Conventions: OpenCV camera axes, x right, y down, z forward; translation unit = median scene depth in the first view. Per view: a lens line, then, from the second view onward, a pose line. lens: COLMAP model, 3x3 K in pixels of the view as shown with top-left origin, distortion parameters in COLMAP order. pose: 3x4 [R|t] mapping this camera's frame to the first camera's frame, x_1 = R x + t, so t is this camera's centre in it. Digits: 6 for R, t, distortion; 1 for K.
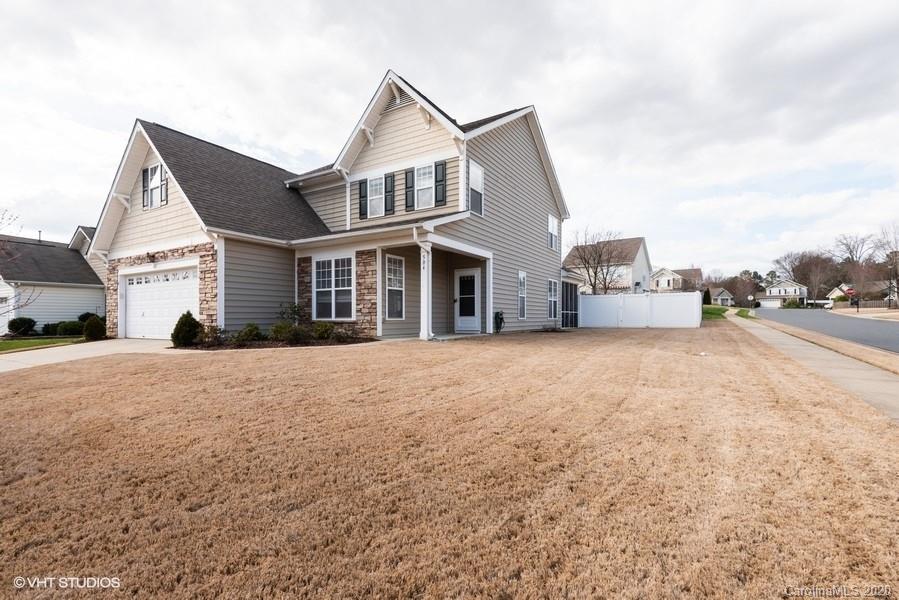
lens RADIAL K [[411.5, 0, 449.0], [0, 411.5, 307.9], [0, 0, 1]] dist [0.021419, -0.004615]
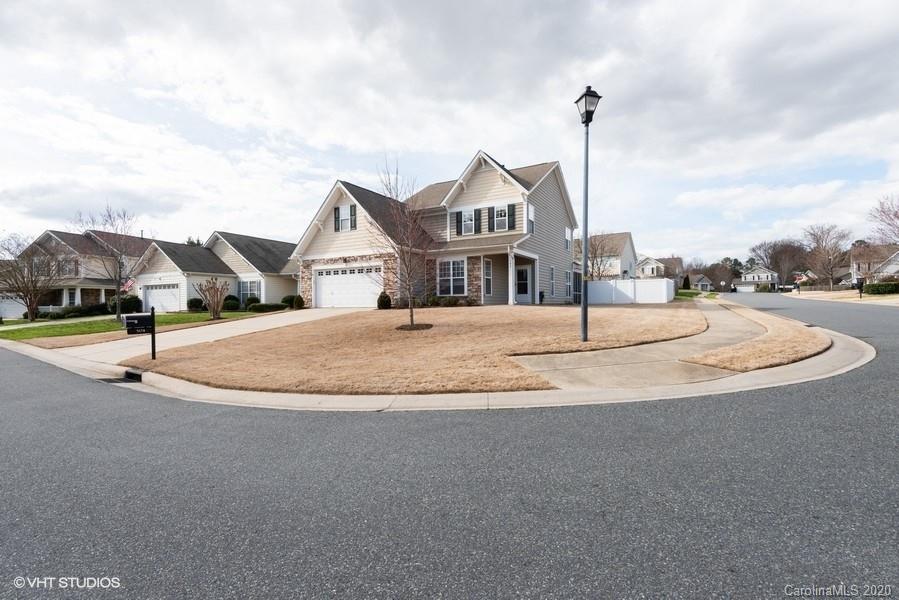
lens RADIAL K [[411.5, 0, 449.5], [0, 411.5, 295.0], [0, 0, 1]] dist [0.021419, -0.004615]
pose [[0.999695, -0.003716, 0.024419, -0.292416], [0.003693, 0.999993, 0.000994, 0.021793], [-0.024422, -0.000904, 0.999701, -0.656640]]
